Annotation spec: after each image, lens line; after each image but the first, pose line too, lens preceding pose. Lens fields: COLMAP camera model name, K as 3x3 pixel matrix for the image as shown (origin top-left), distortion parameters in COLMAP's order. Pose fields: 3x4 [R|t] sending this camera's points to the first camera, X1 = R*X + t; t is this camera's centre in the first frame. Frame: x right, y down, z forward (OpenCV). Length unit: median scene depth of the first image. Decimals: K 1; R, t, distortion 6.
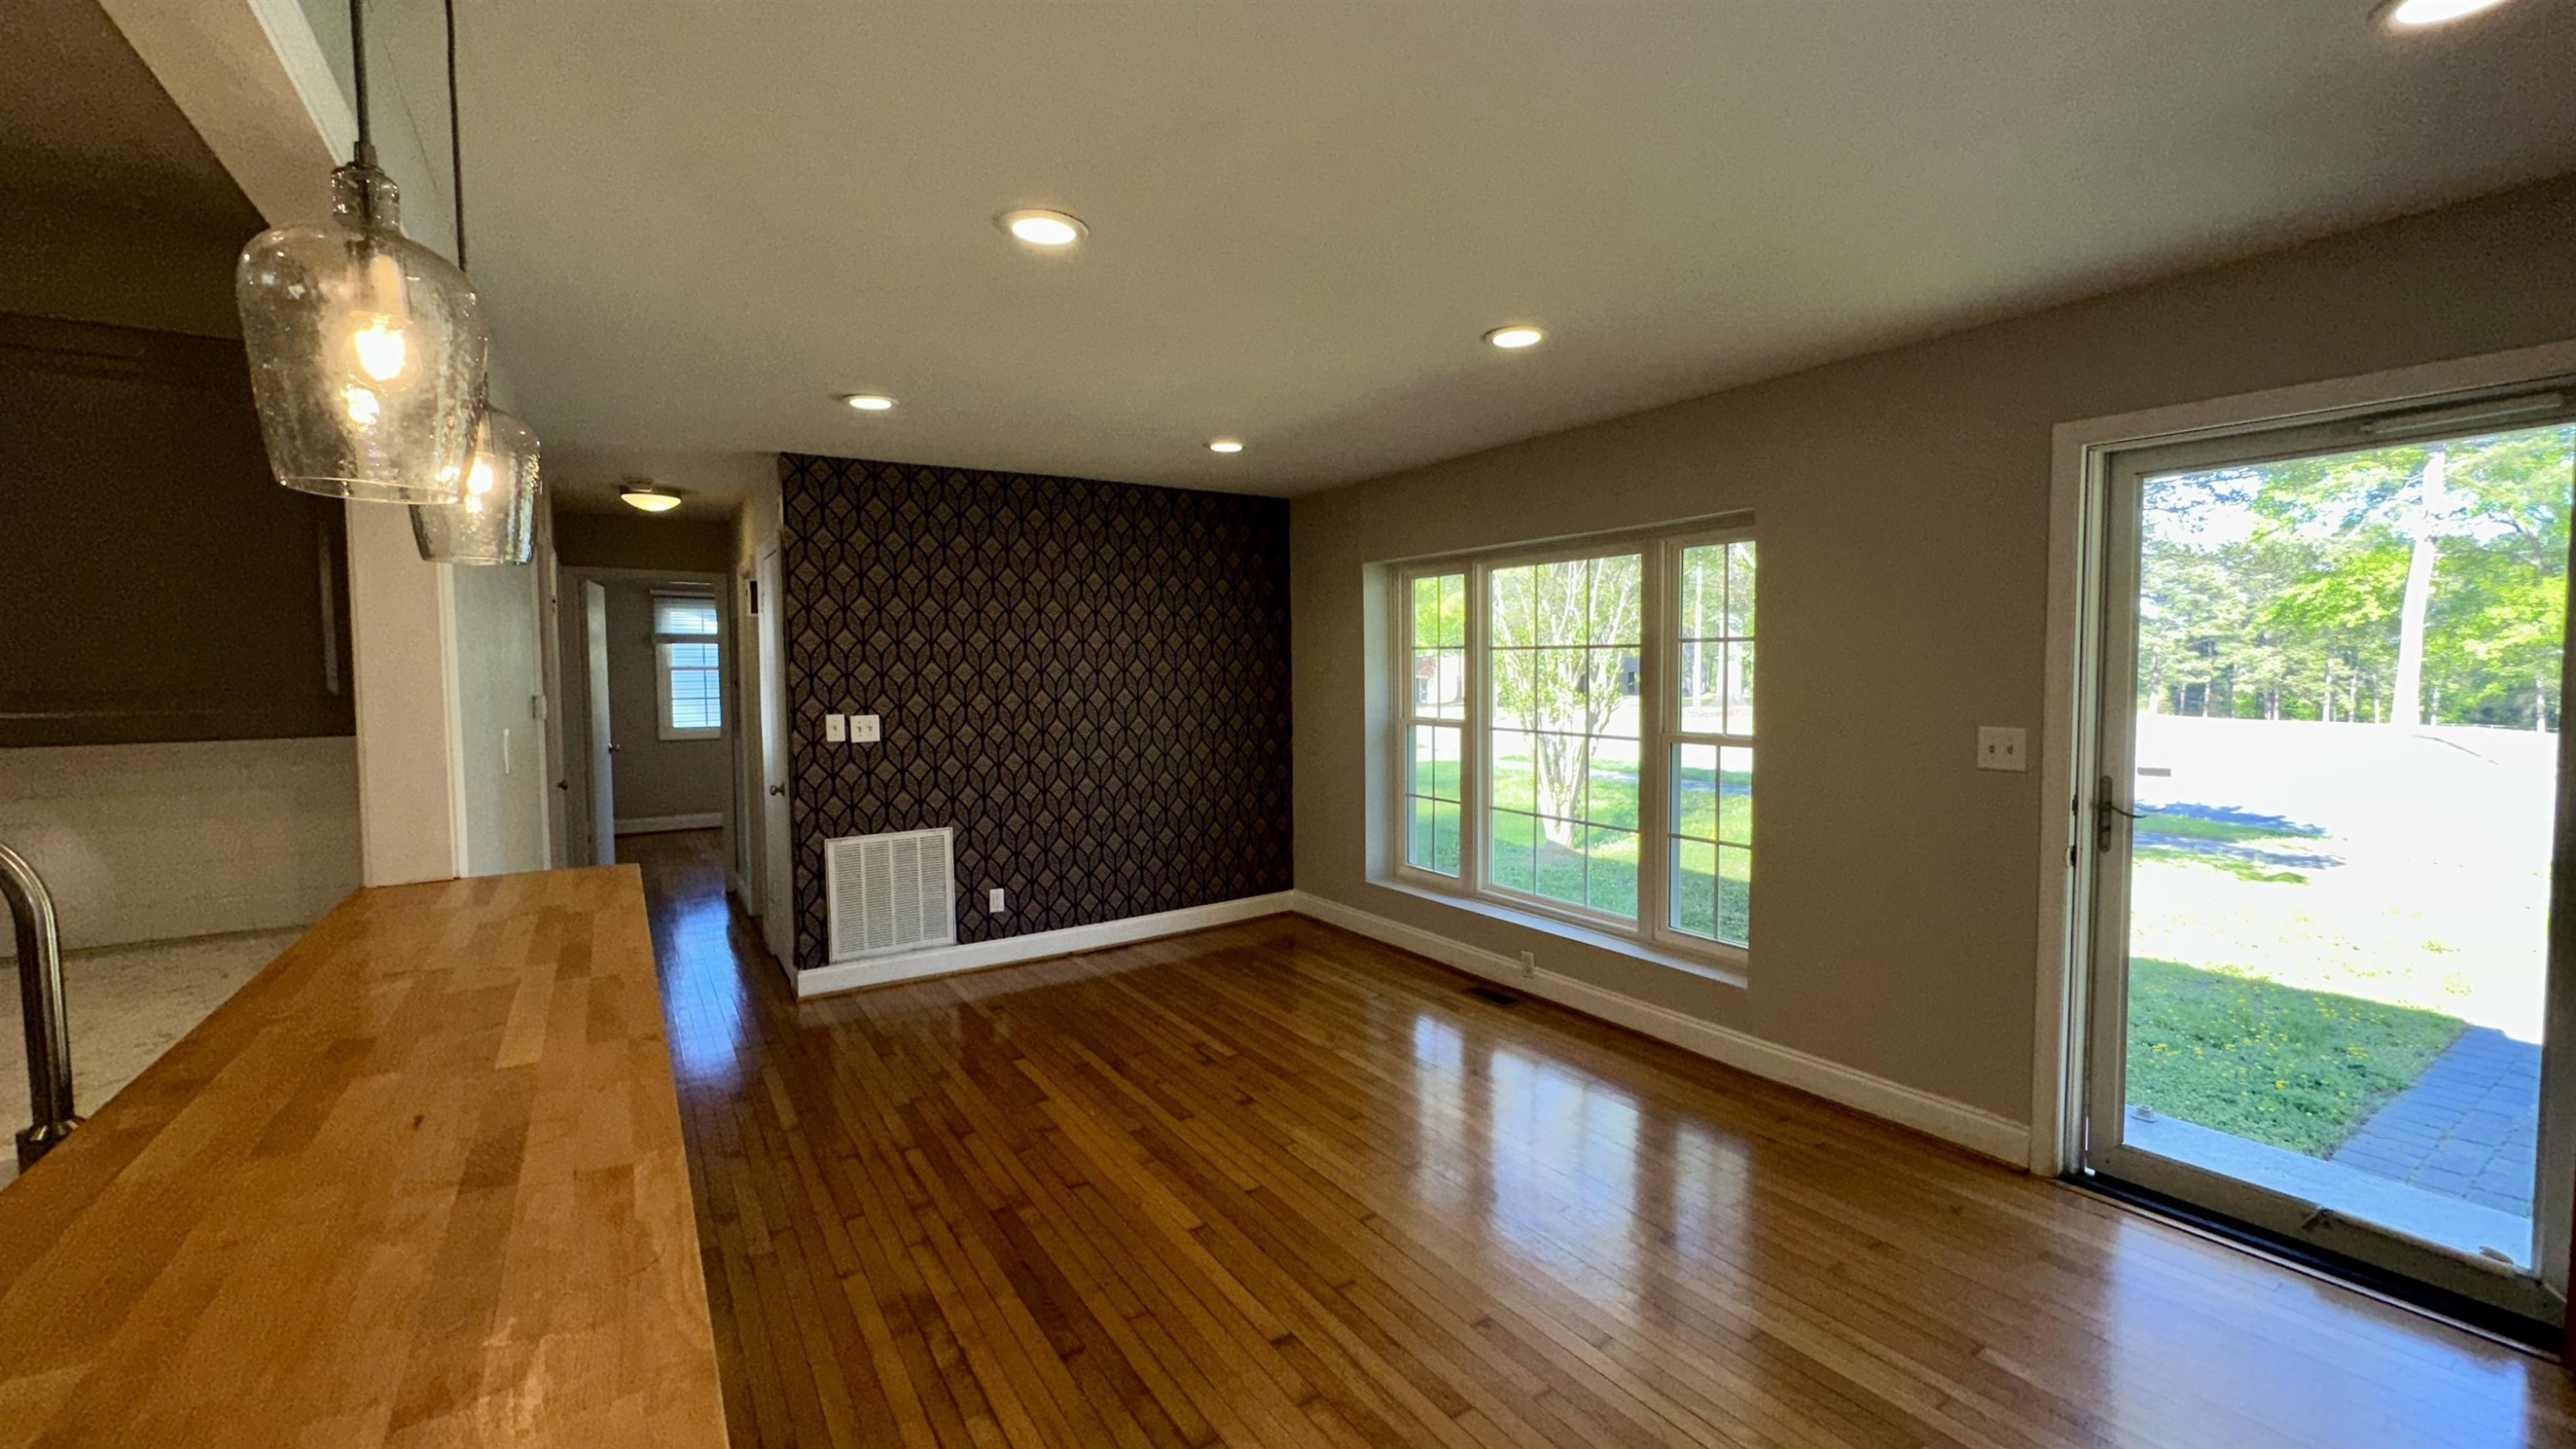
lens RADIAL K [[1023.7, 0, 1290.8], [0, 1023.7, 720.6], [0, 0, 1]] dist [-0.005983, 0.000745]
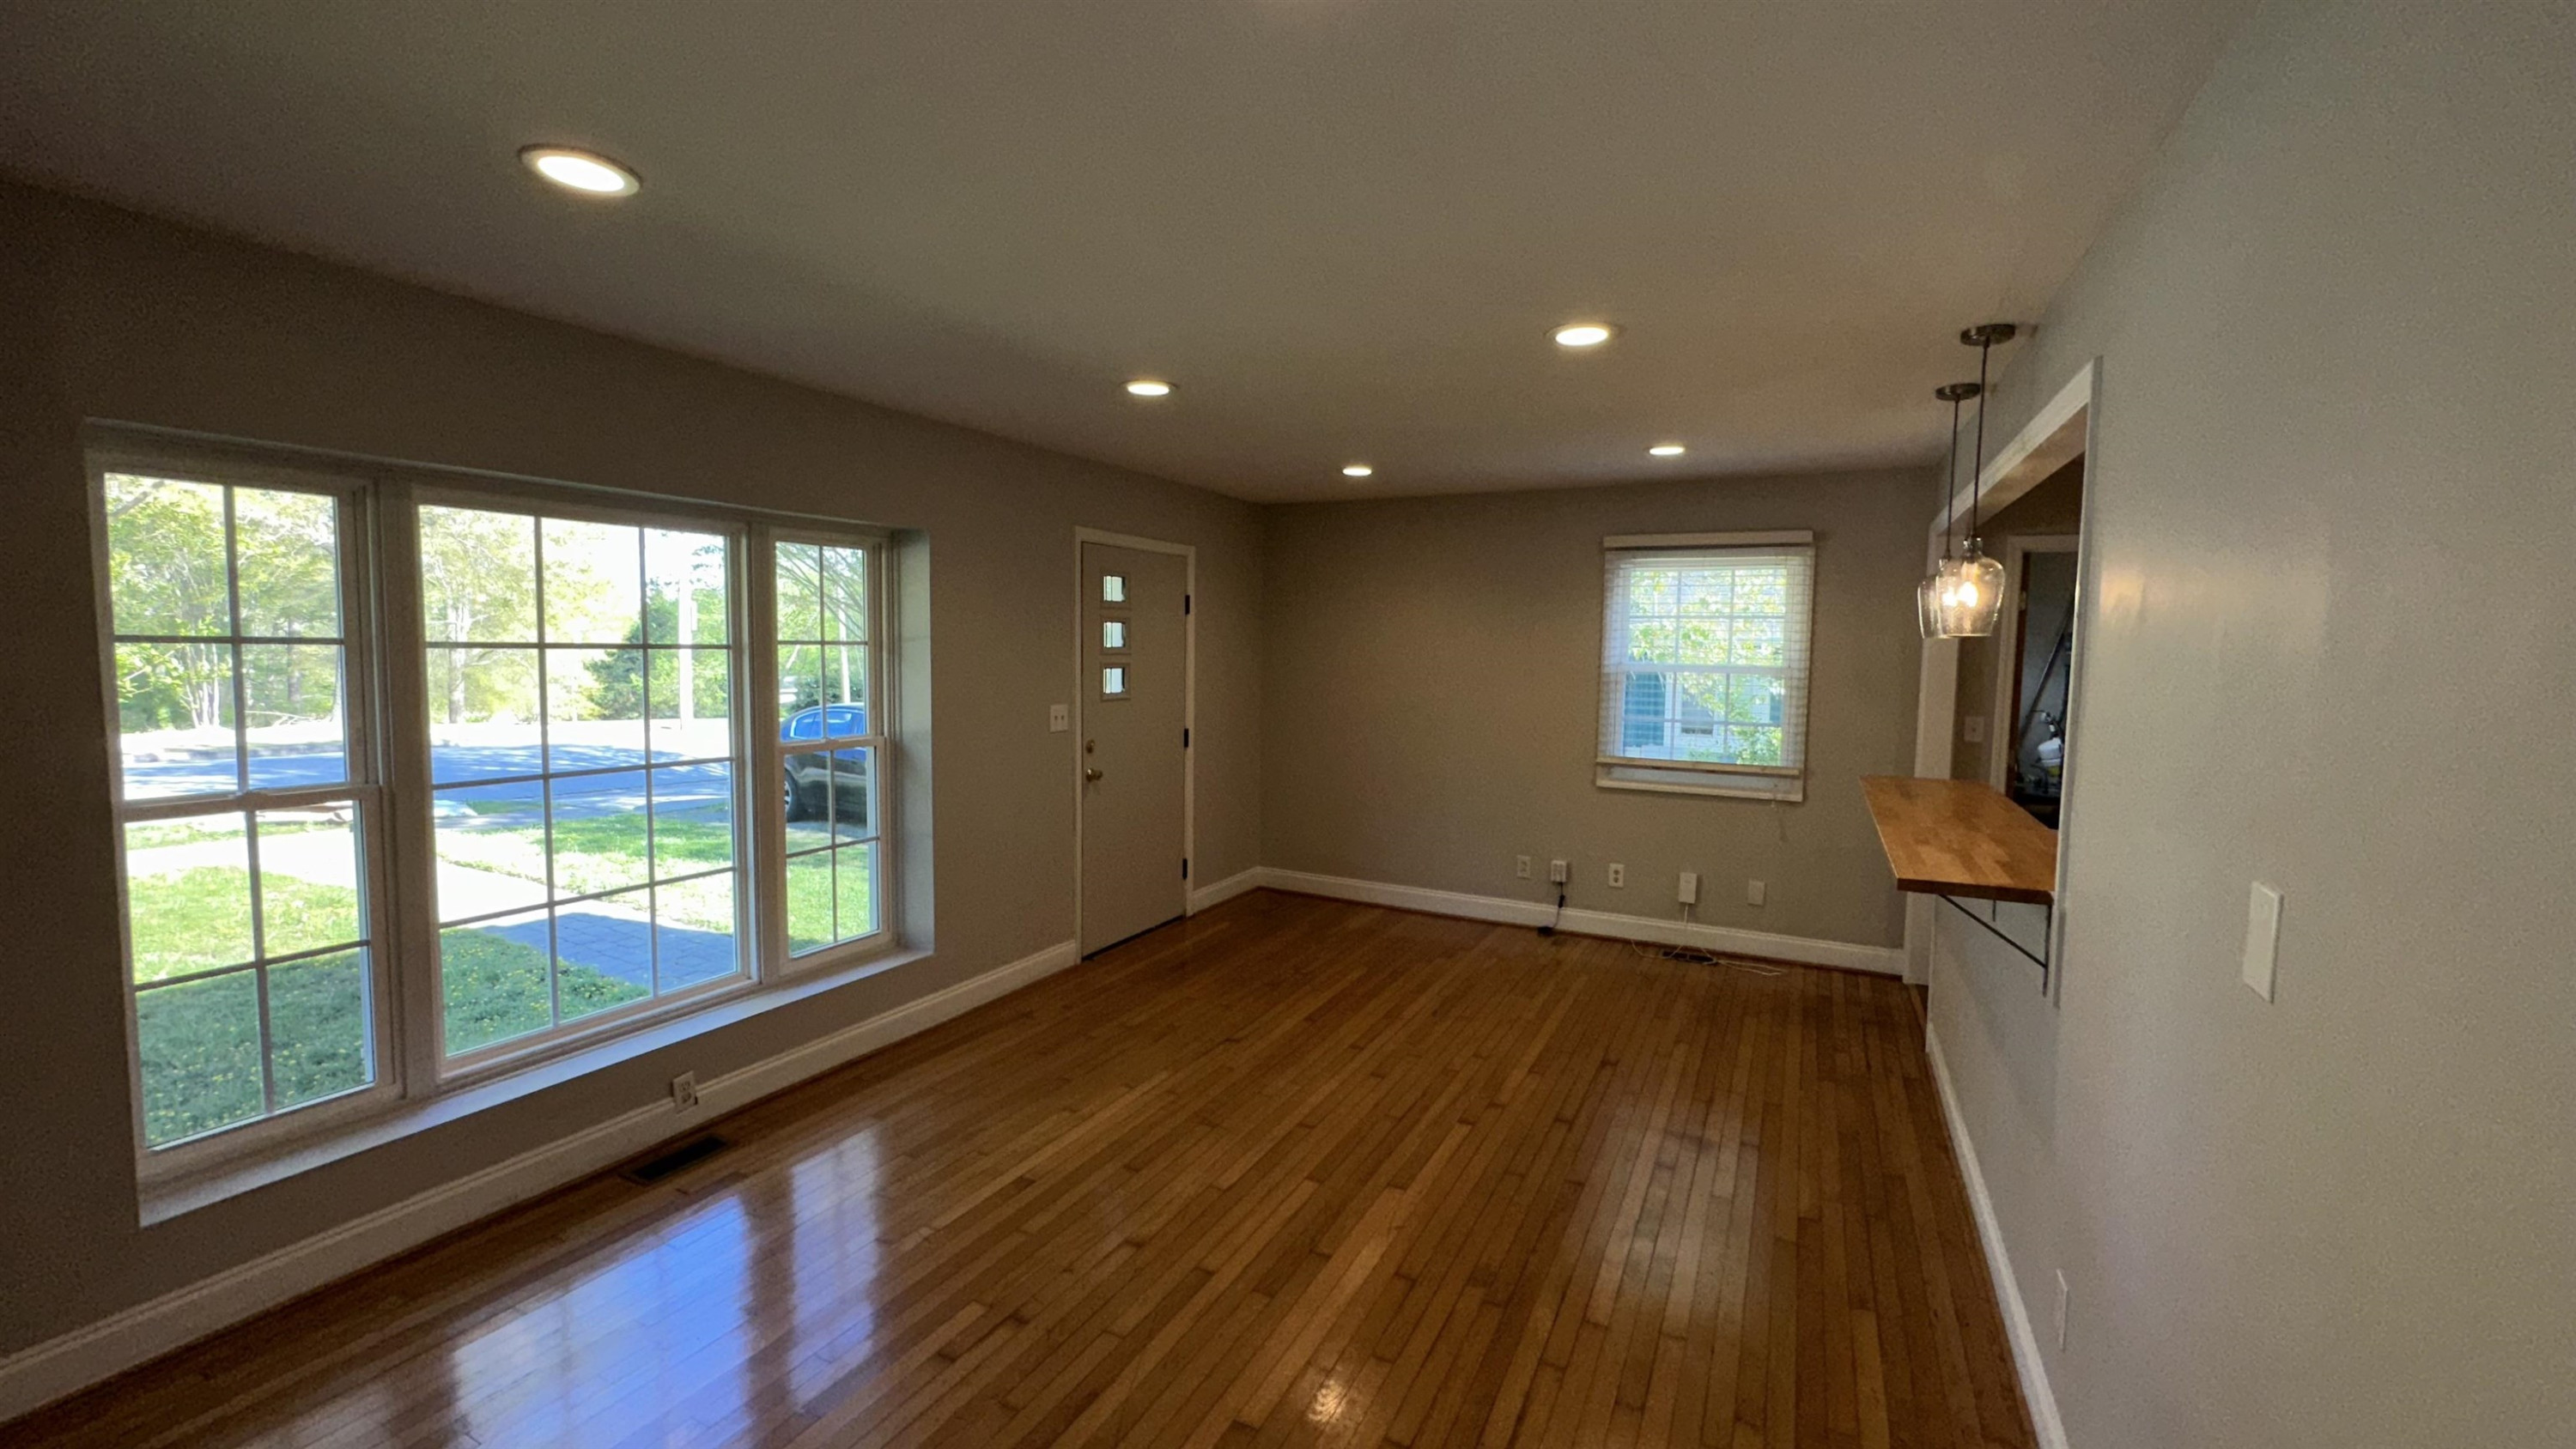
lens RADIAL K [[1023.7, 0, 1290.8], [0, 1023.7, 719.6], [0, 0, 1]] dist [-0.005983, 0.000745]
pose [[-0.495032, -0.062581, 0.866618, -0.557255], [0.039022, 0.994795, 0.094128, -0.067487], [-0.867998, 0.080414, -0.490013, 0.927338]]
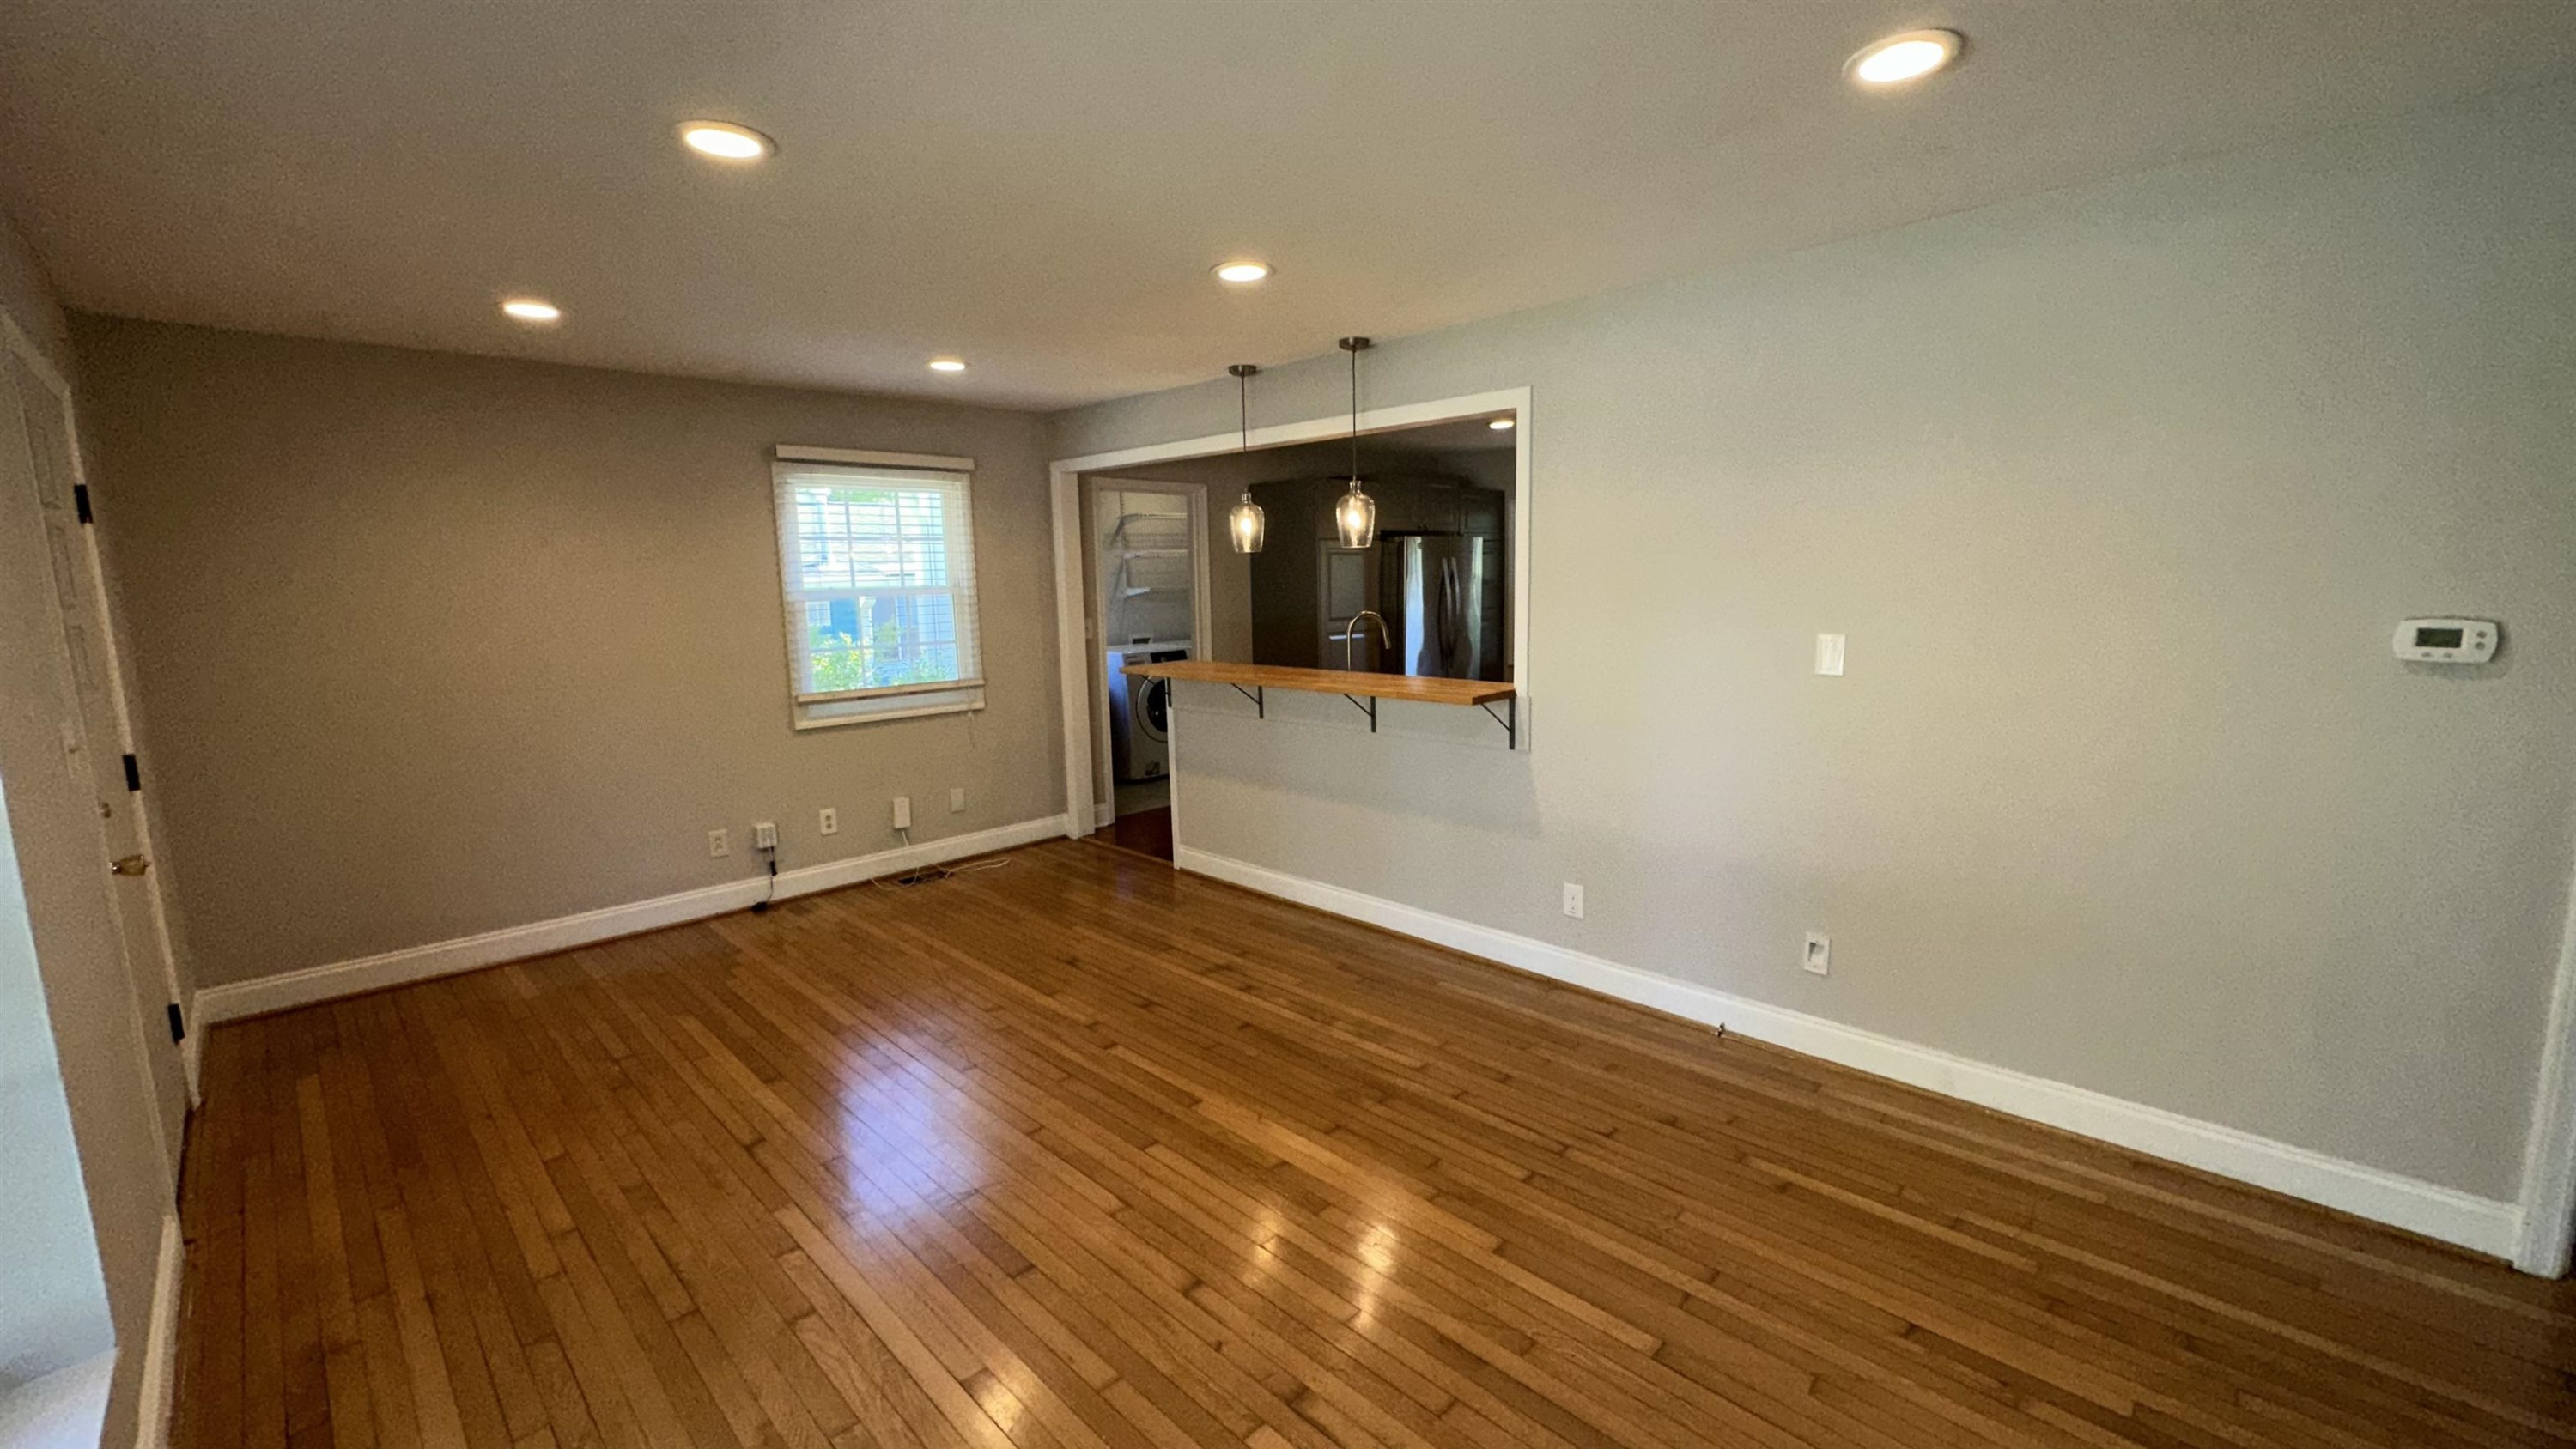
lens RADIAL K [[1023.7, 0, 1287.7], [0, 1023.7, 720.5], [0, 0, 1]] dist [-0.005983, 0.000745]
pose [[-0.978616, 0.057588, -0.197468, 0.003115], [0.017411, 0.979755, 0.199442, -0.076435], [0.204956, 0.191739, -0.959807, 1.162428]]
